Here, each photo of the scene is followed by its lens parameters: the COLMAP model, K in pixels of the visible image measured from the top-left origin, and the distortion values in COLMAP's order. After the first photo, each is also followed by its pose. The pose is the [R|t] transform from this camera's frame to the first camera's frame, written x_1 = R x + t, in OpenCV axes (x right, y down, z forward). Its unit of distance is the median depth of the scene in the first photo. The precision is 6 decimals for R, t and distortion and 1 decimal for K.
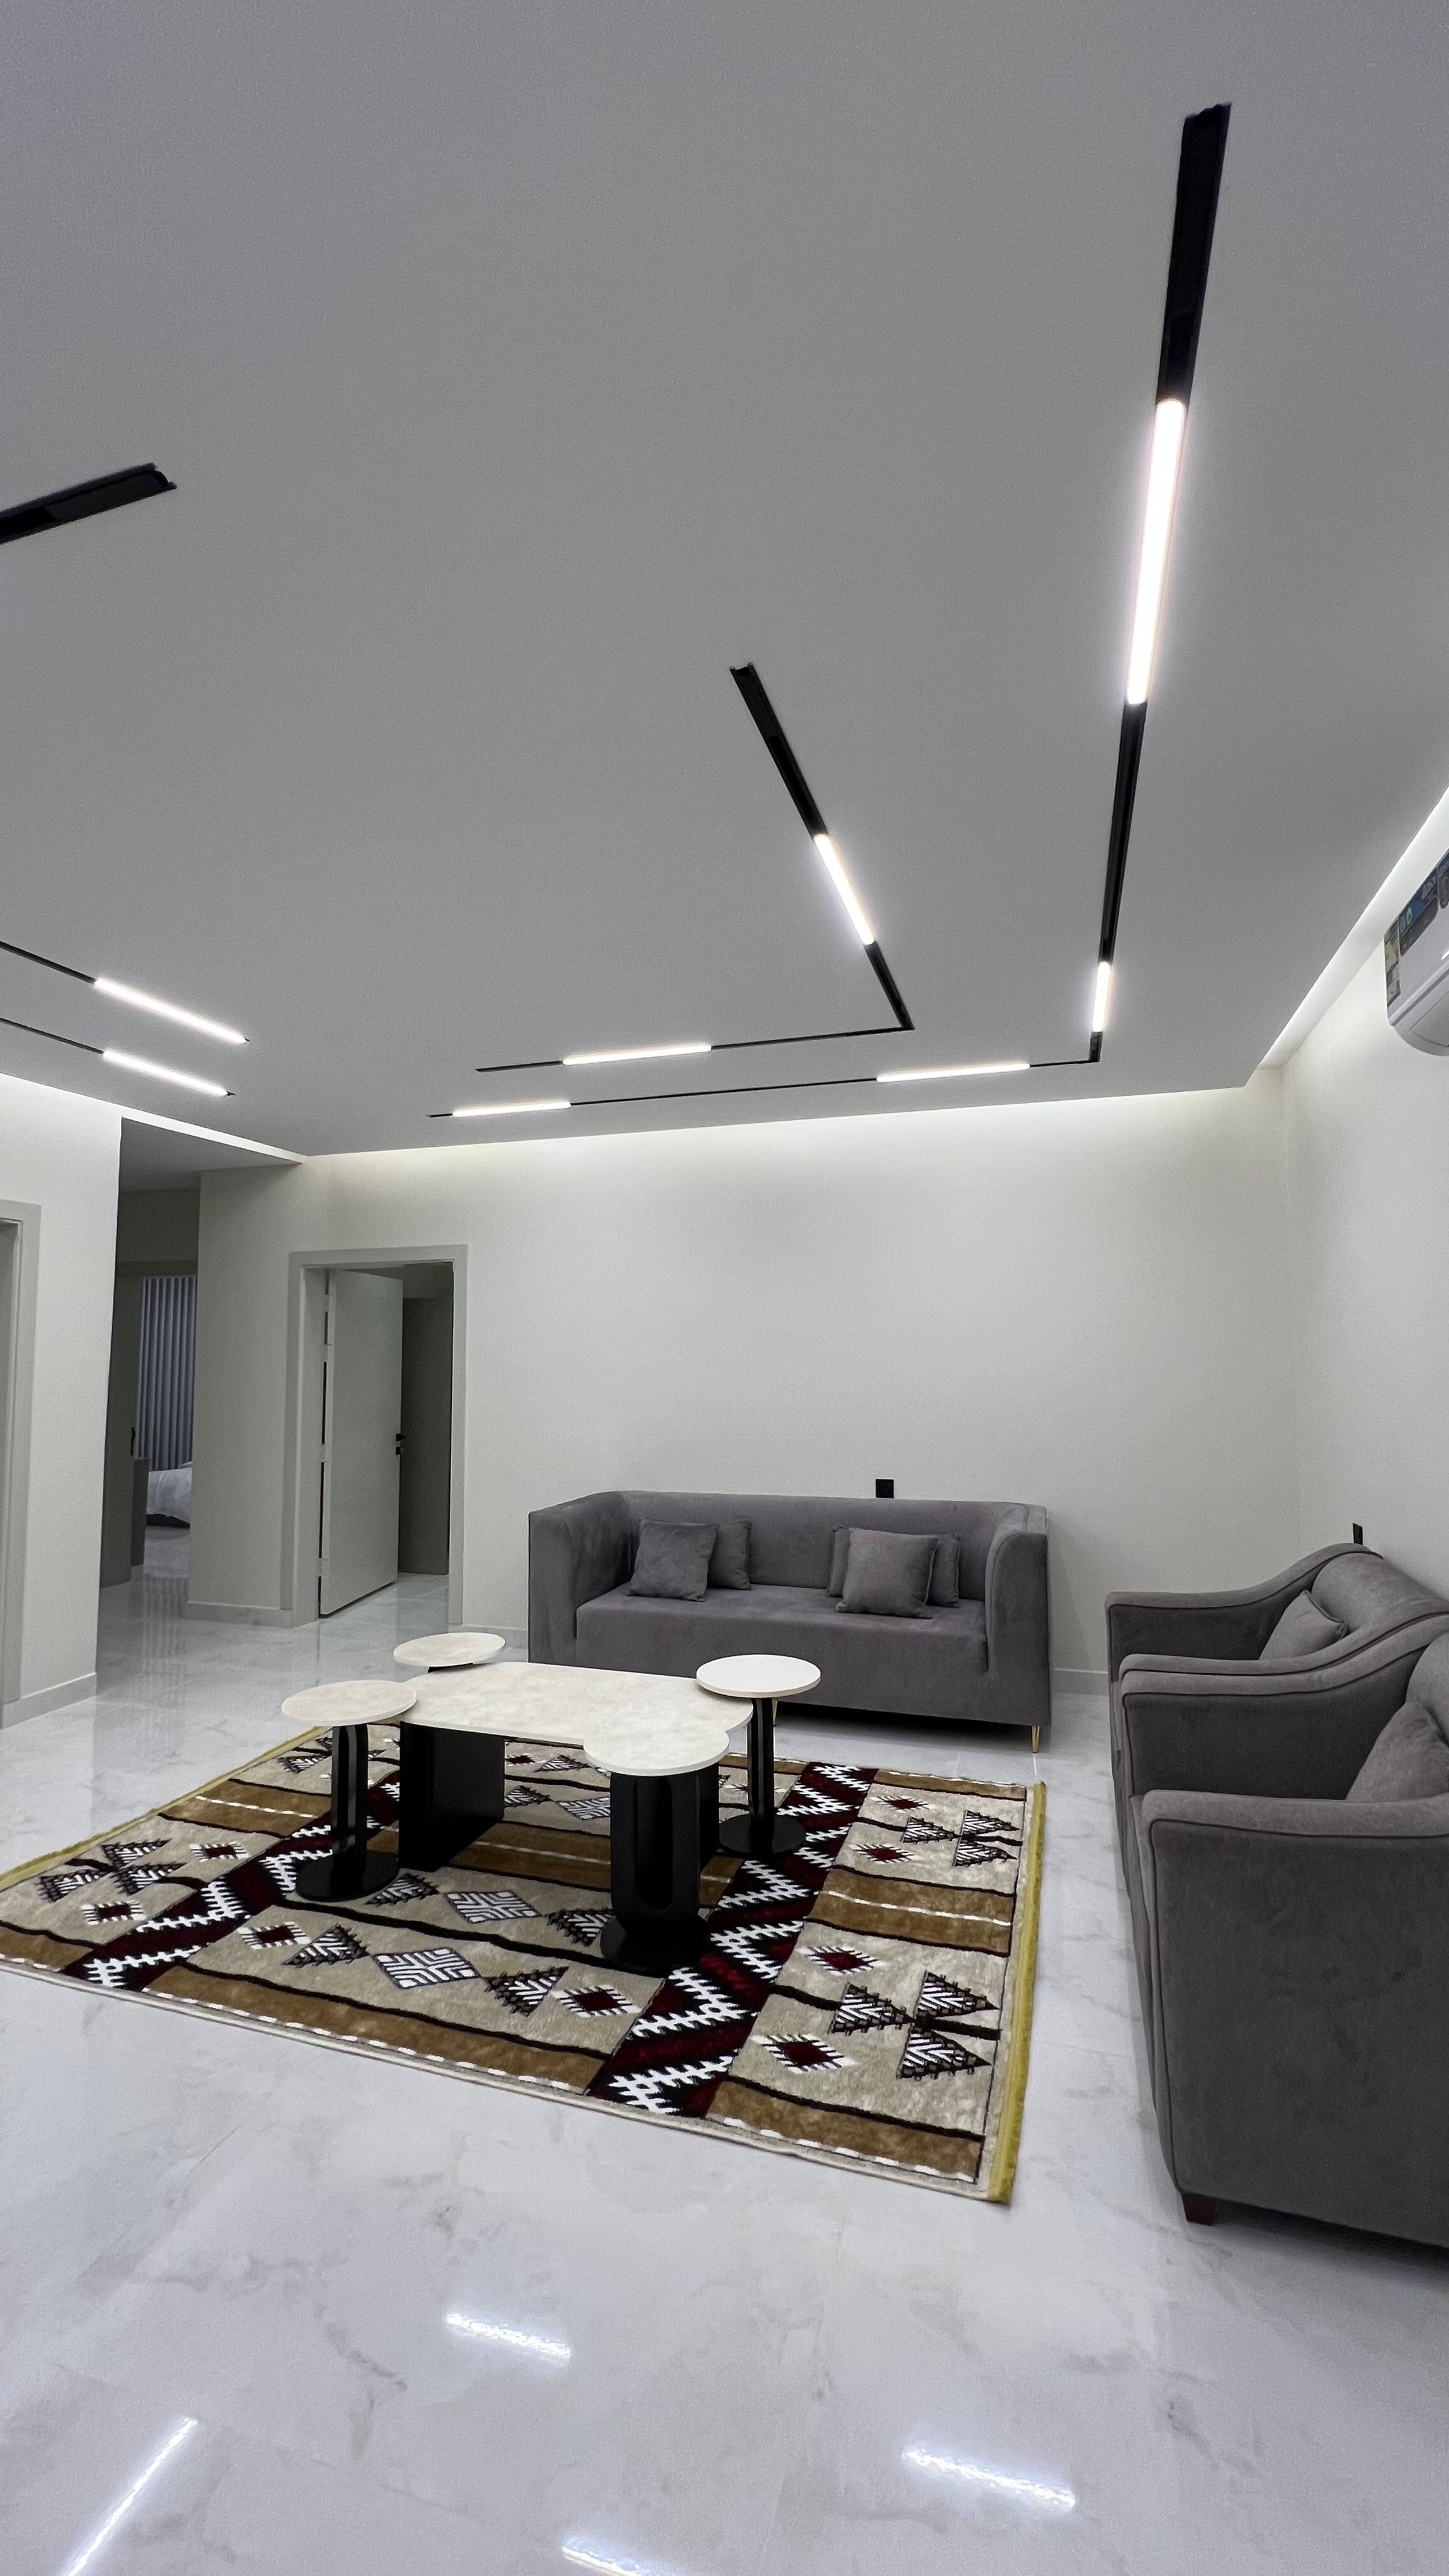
lens RADIAL K [[1029.8, 0, 724.5], [0, 1029.8, 1288.0], [0, 0, 1]] dist [0.000553, 0.000168]
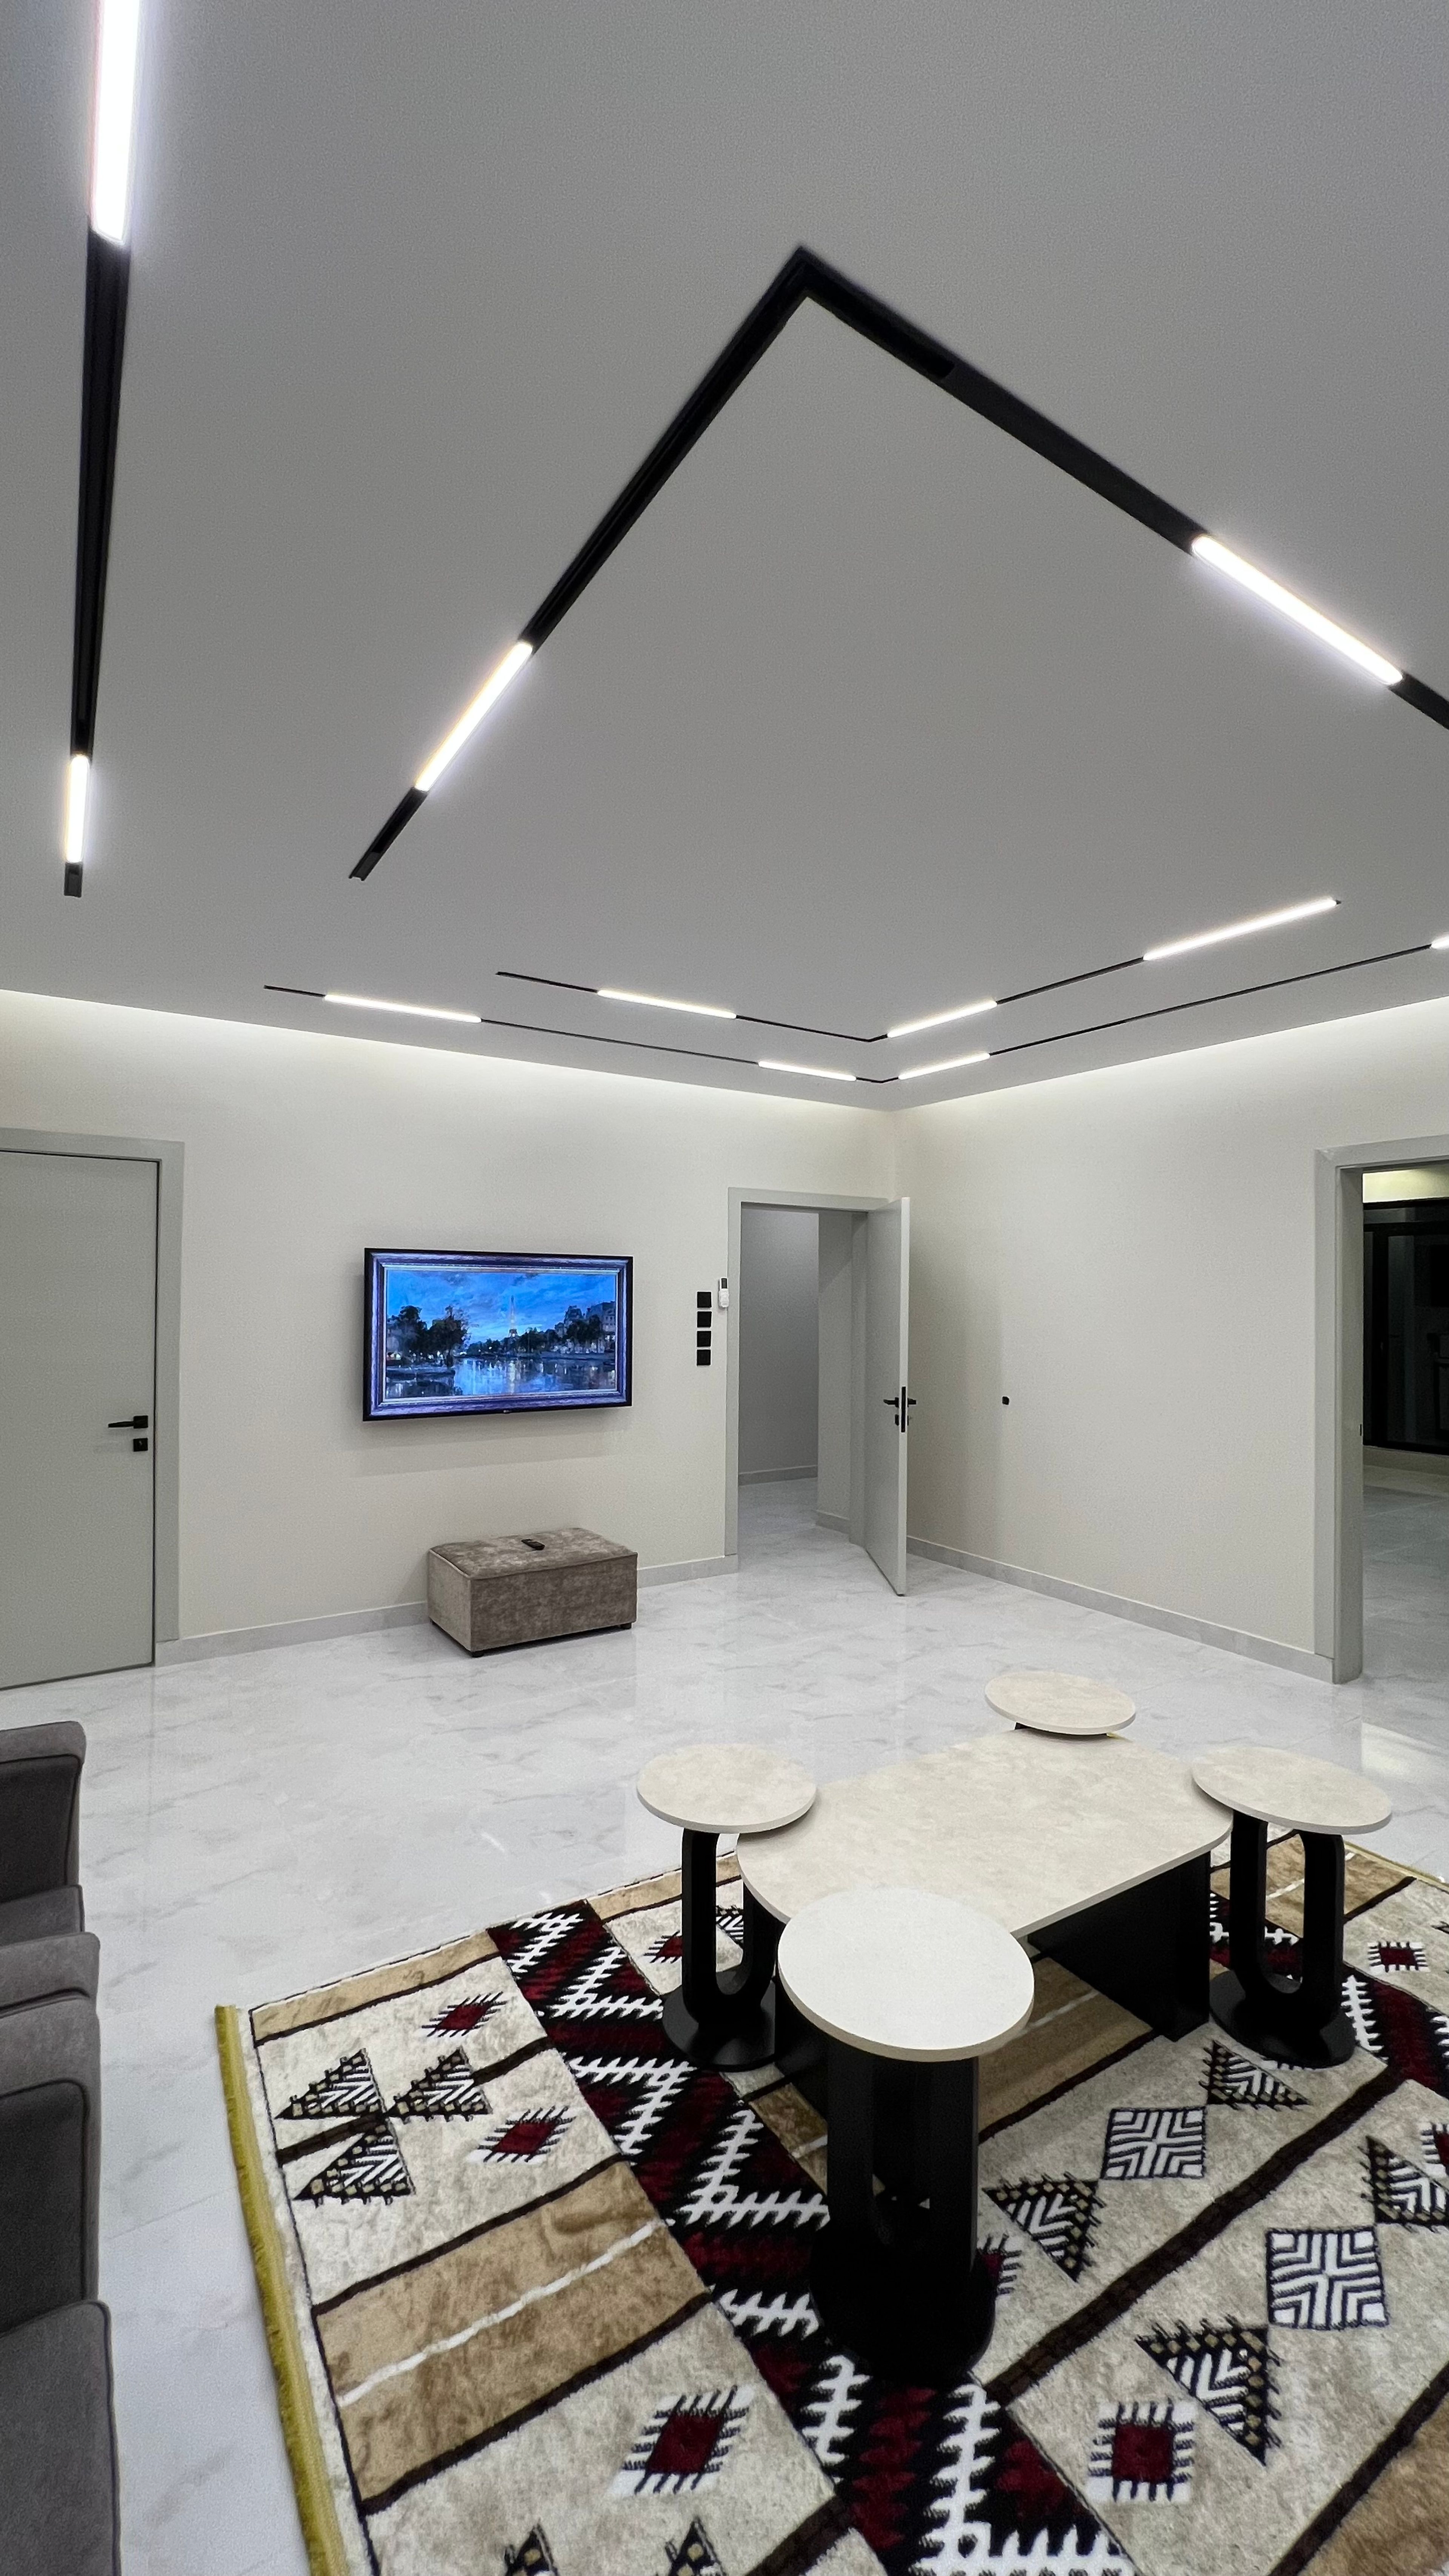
lens RADIAL K [[1035.6, 0, 734.4], [0, 1035.6, 1336.5], [0, 0, 1]] dist [-0.019074, -0.000005]
pose [[-0.633433, 0.022273, -0.773477, 0.562695], [0.052375, 0.998527, -0.014139, 0.108143], [0.772023, -0.049467, -0.633667, 1.591565]]
